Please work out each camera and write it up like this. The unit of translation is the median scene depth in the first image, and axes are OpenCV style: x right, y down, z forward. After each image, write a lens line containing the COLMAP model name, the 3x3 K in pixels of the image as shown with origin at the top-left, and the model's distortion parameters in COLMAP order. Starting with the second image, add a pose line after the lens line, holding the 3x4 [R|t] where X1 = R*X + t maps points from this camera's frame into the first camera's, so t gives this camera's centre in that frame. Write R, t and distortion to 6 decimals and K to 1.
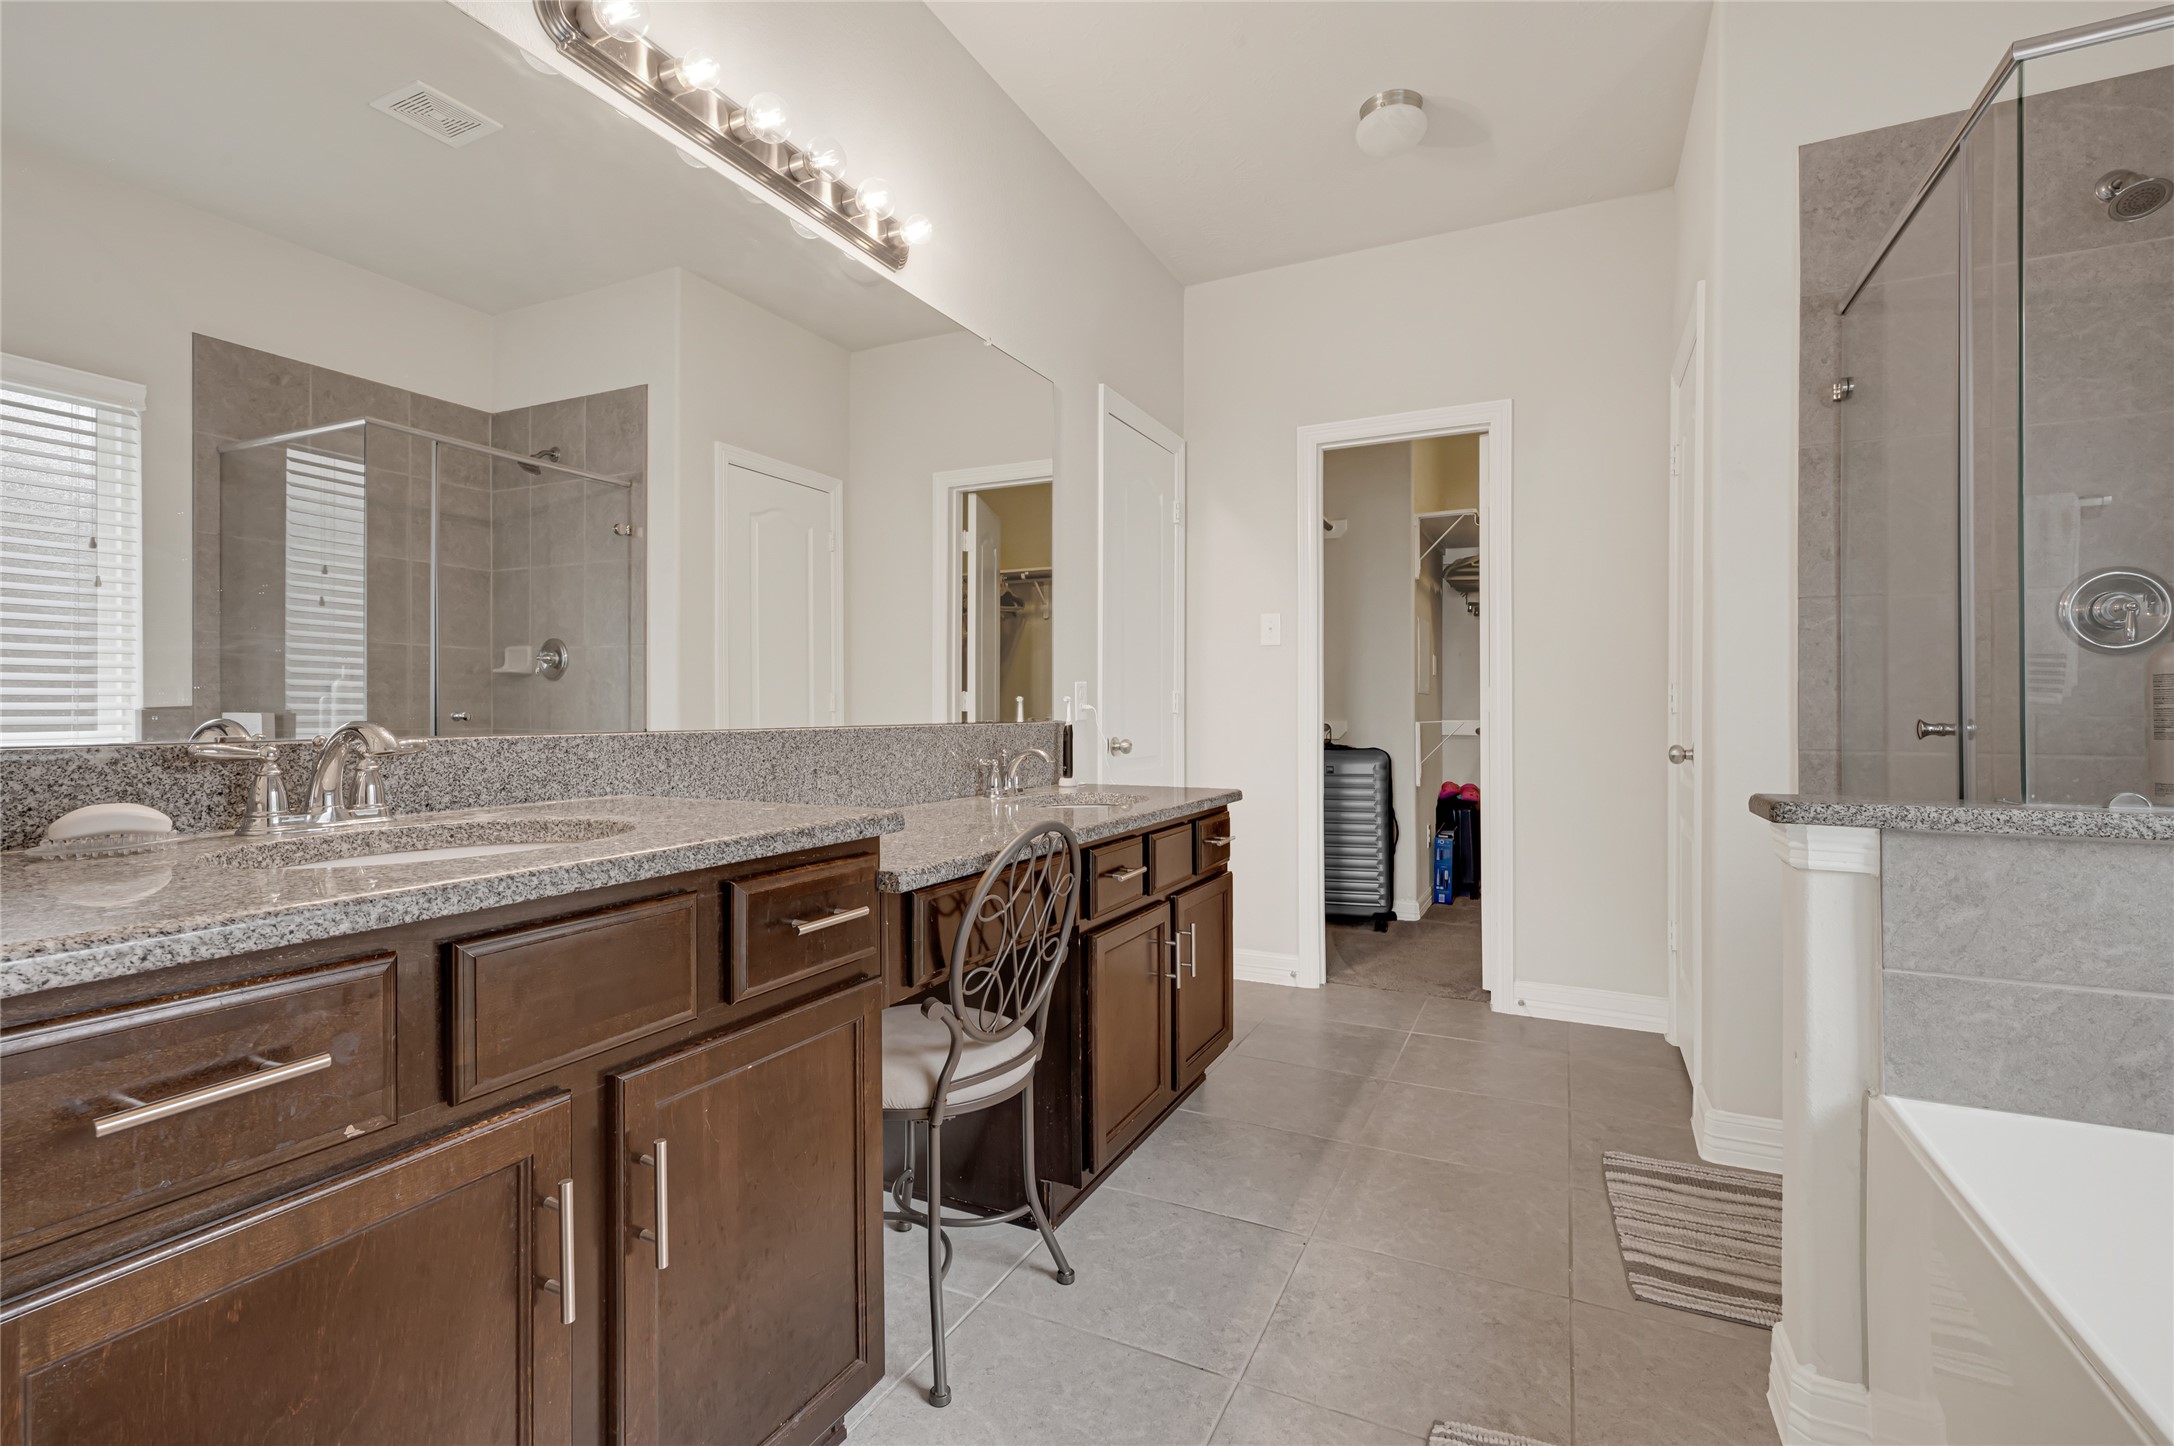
lens RADIAL K [[956.9, 0, 1090.6], [0, 956.9, 716.2], [0, 0, 1]] dist [-0.002595, -0.000042]
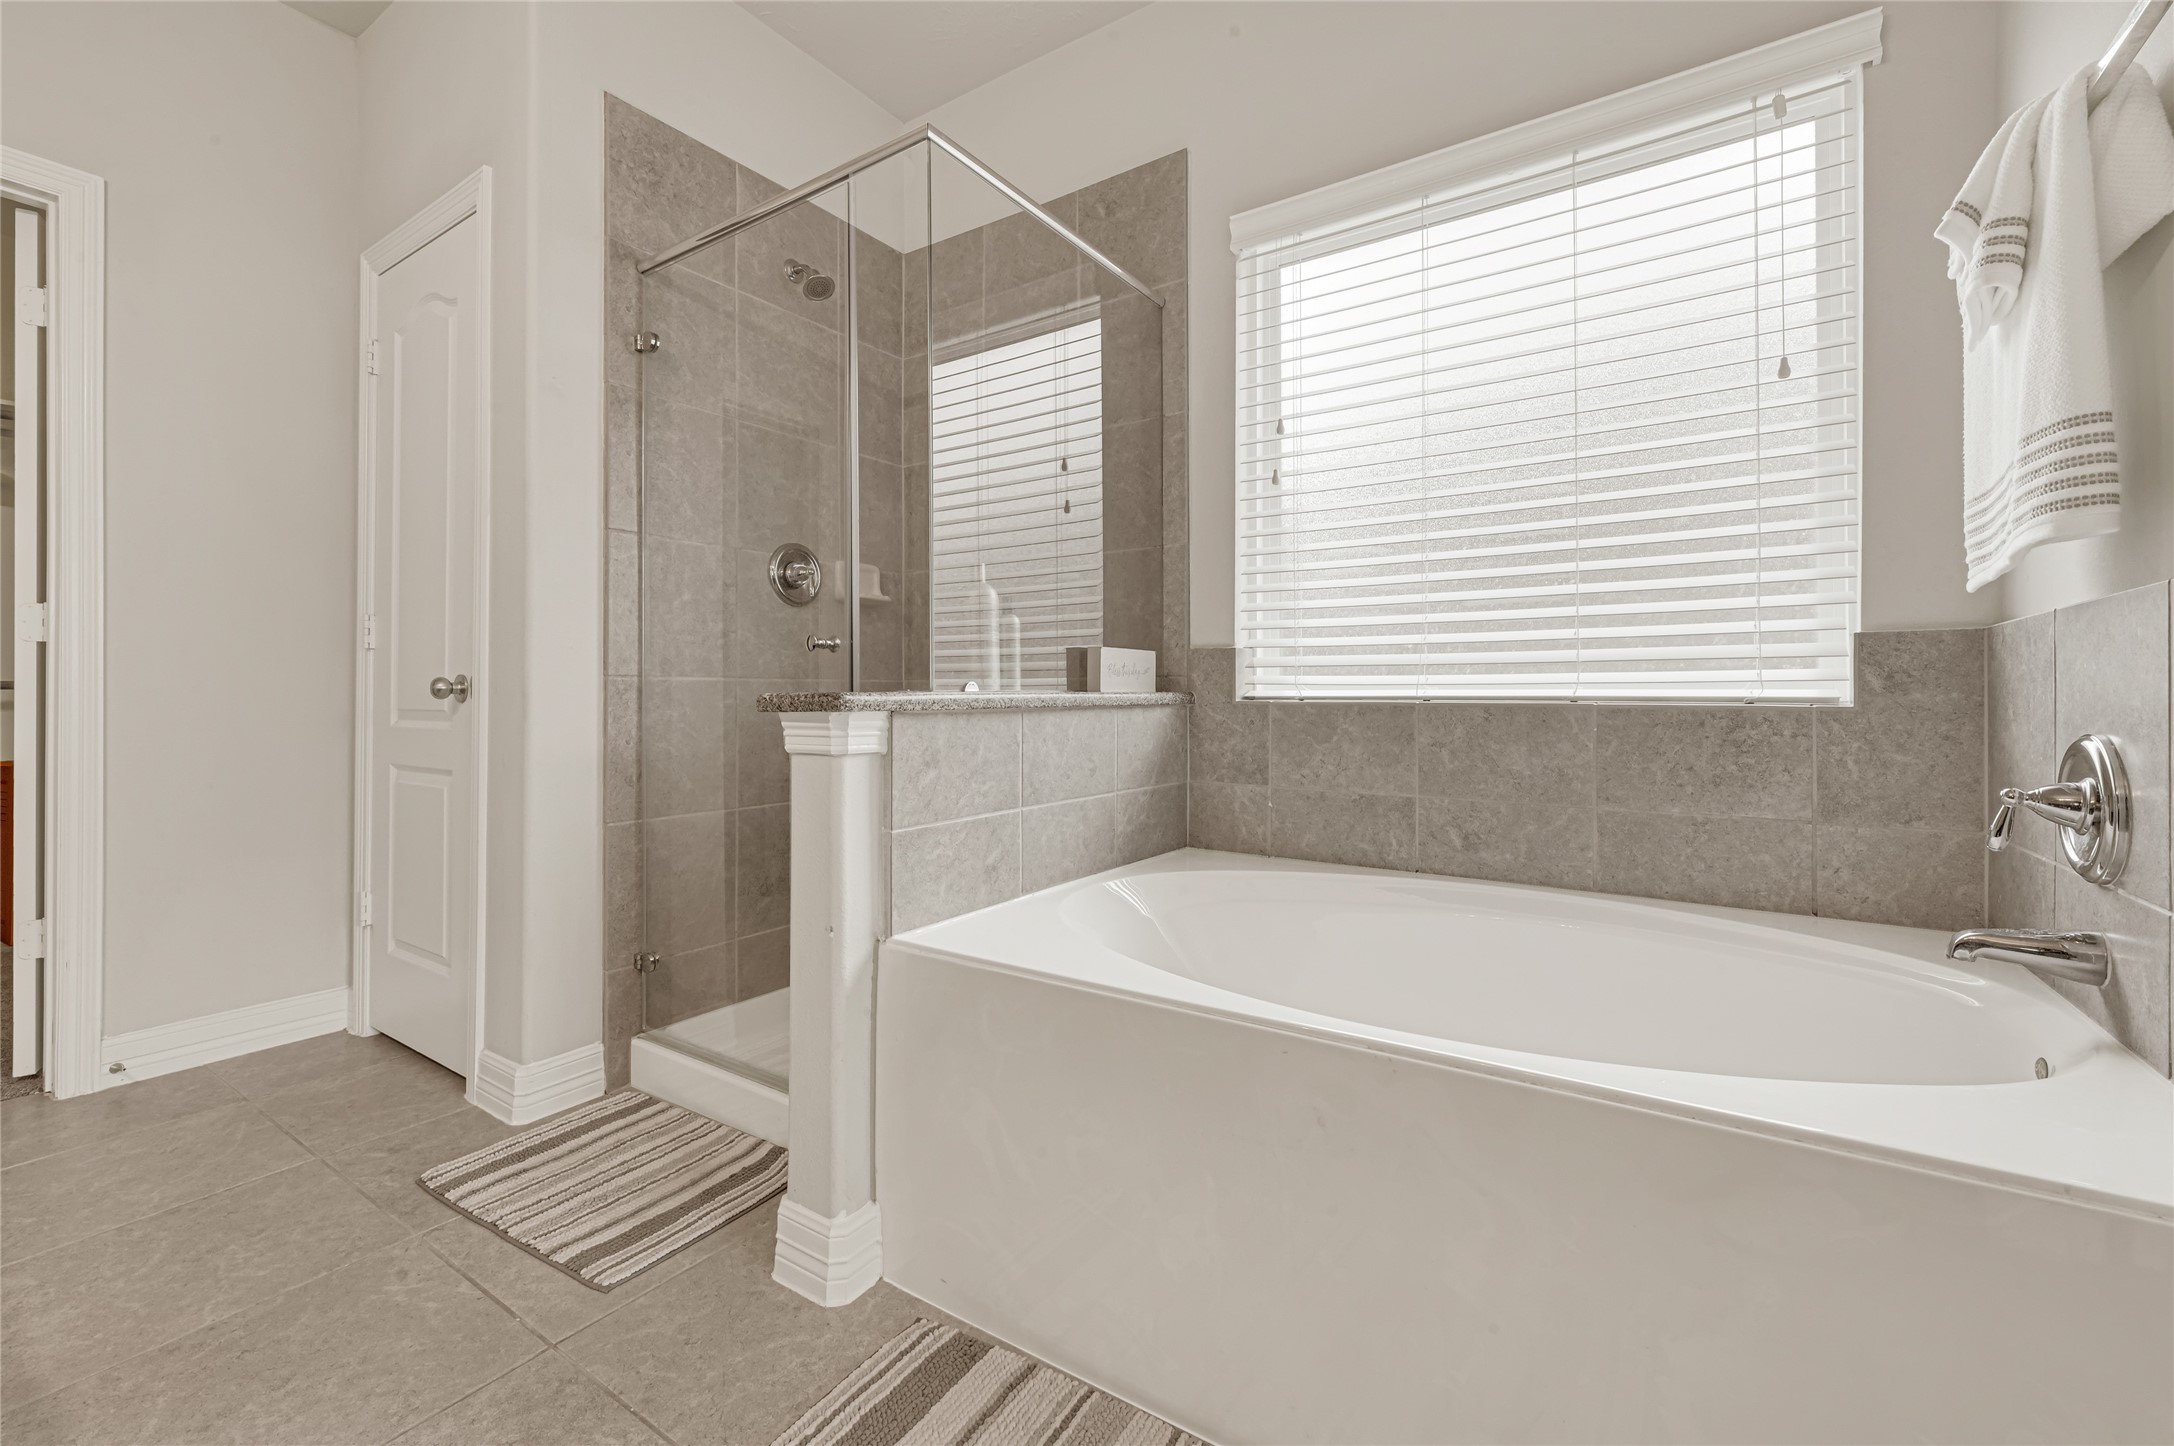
lens RADIAL K [[890.5, 0, 1065.2], [0, 890.5, 687.6], [0, 0, 1]] dist [0.003316, -0.000207]
pose [[0.141068, 0.009570, 0.989954, -0.141818], [0.003821, 0.999941, -0.010211, 0.061401], [-0.989993, 0.005223, 0.141023, 0.388926]]
